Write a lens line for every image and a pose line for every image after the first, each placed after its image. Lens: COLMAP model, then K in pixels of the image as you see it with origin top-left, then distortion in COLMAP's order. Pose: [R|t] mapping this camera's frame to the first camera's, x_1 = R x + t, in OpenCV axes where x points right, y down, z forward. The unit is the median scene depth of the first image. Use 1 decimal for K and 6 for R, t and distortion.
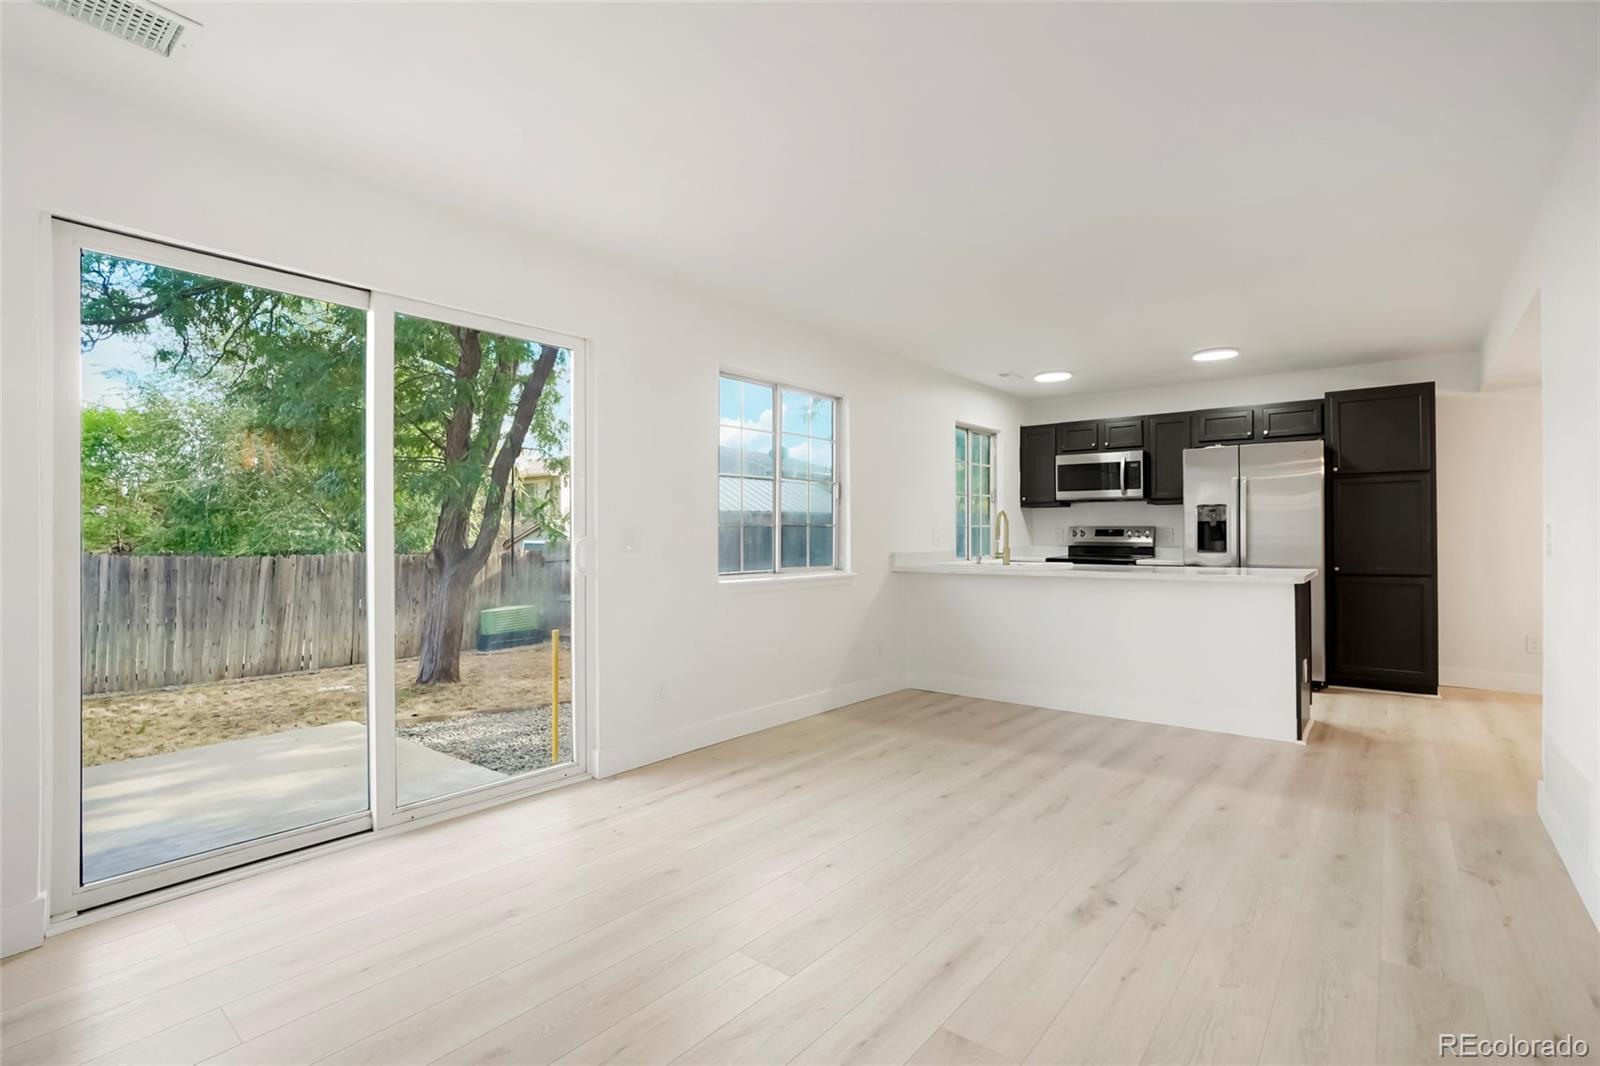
lens RADIAL K [[755.9, 0, 800.0], [0, 755.9, 533.0], [0, 0, 1]] dist [-0.006530, 0.000283]
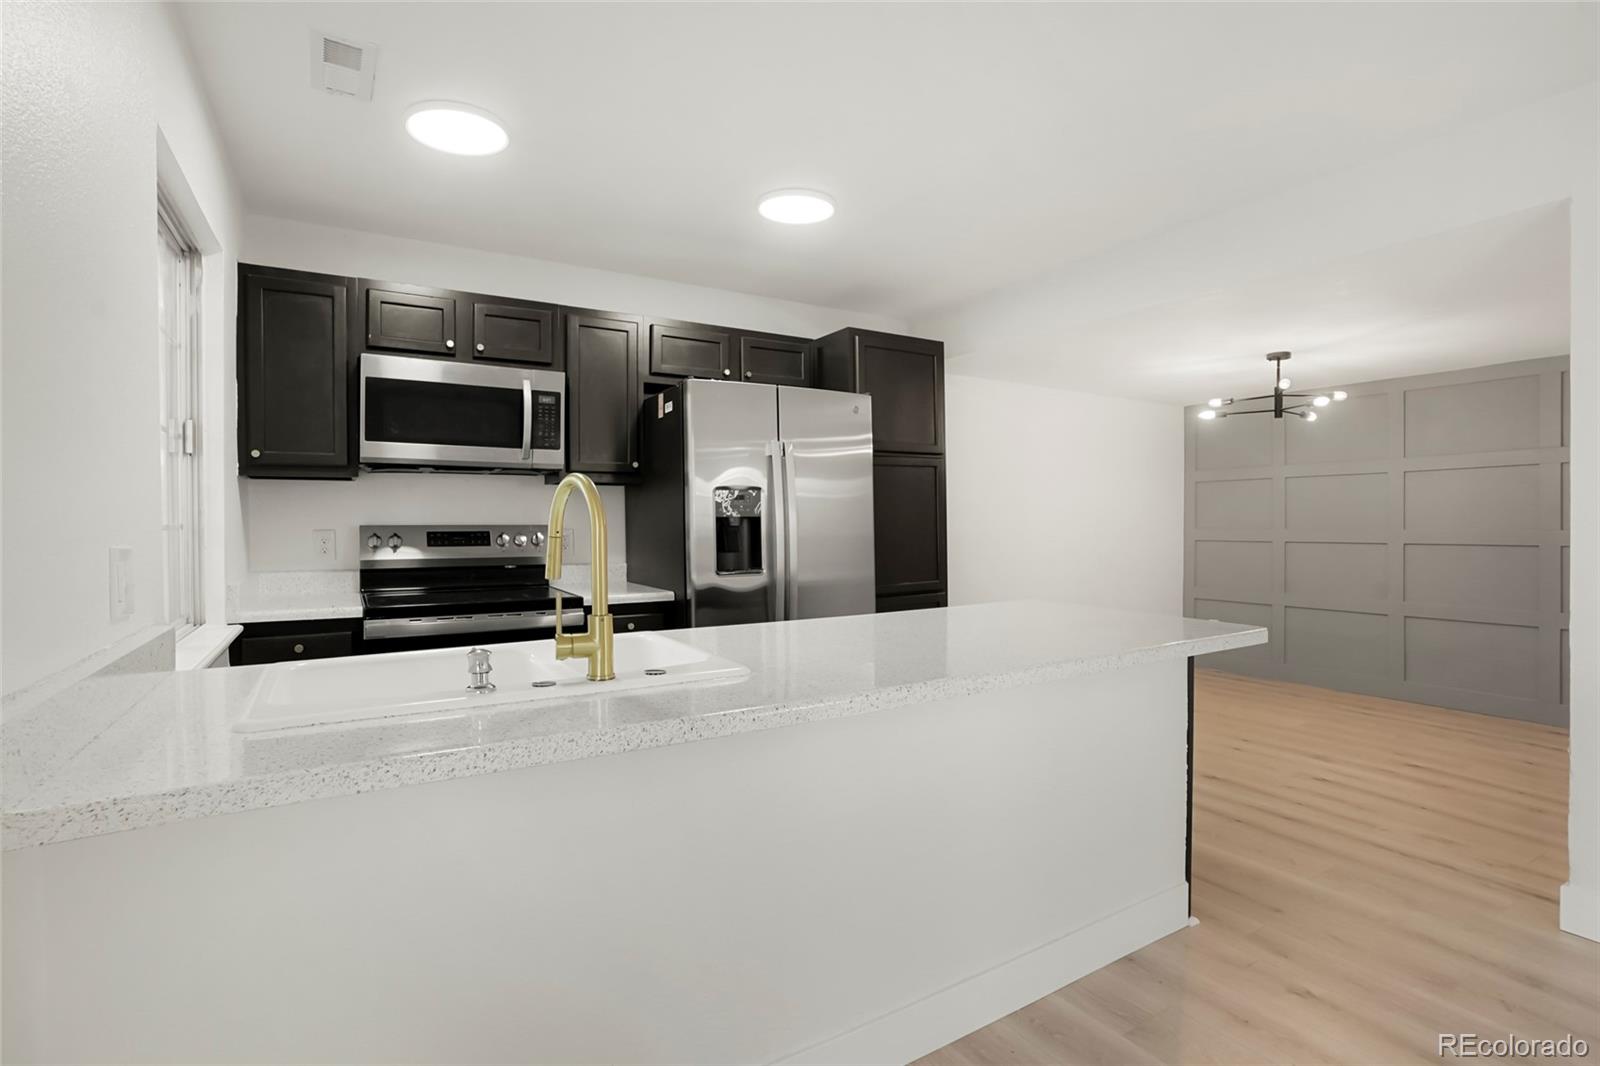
lens RADIAL K [[755.9, 0, 800.0], [0, 755.9, 533.0], [0, 0, 1]] dist [-0.006530, 0.000283]
pose [[0.324913, -0.016696, 0.945597, 0.032989], [0.004803, 0.999860, 0.016004, -0.011173], [-0.945732, -0.000658, 0.324948, 0.689900]]
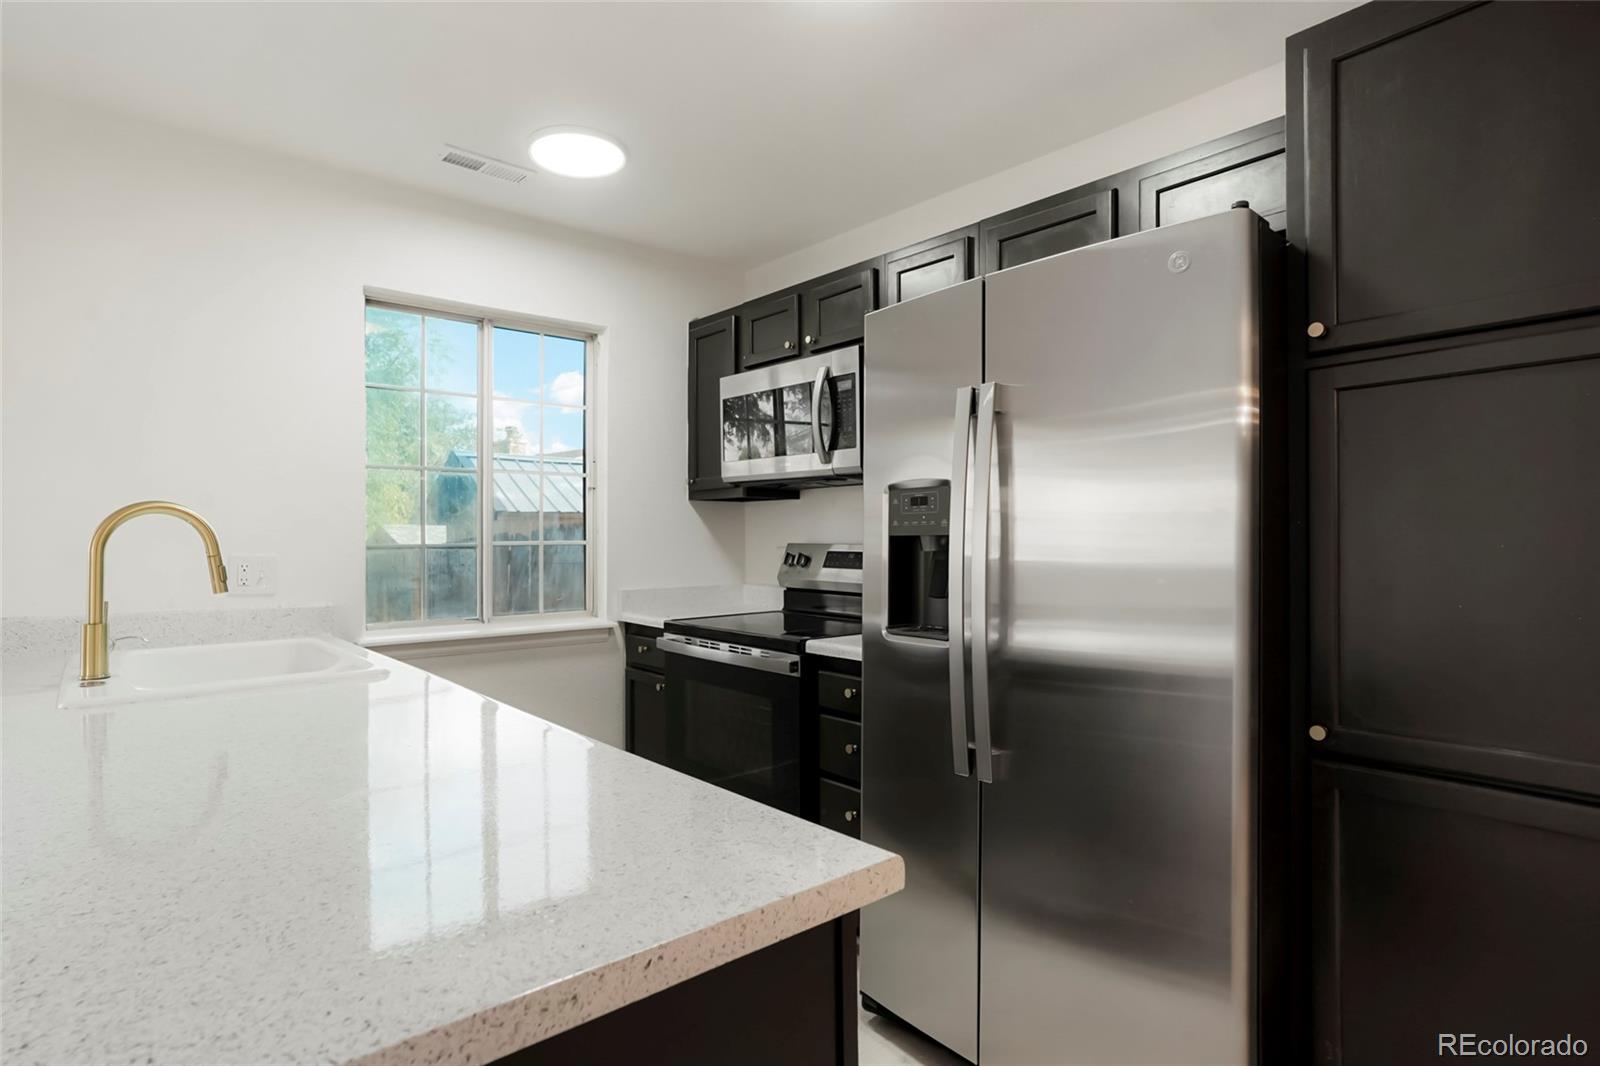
lens RADIAL K [[834.0, 0, 800.0], [0, 834.0, 533.0], [0, 0, 1]] dist [-0.001099, 0.000044]
pose [[0.986653, -0.009441, -0.162563, 0.490511], [0.009133, 0.999955, -0.002639, -0.014811], [0.162581, 0.001119, 0.986695, 0.586168]]
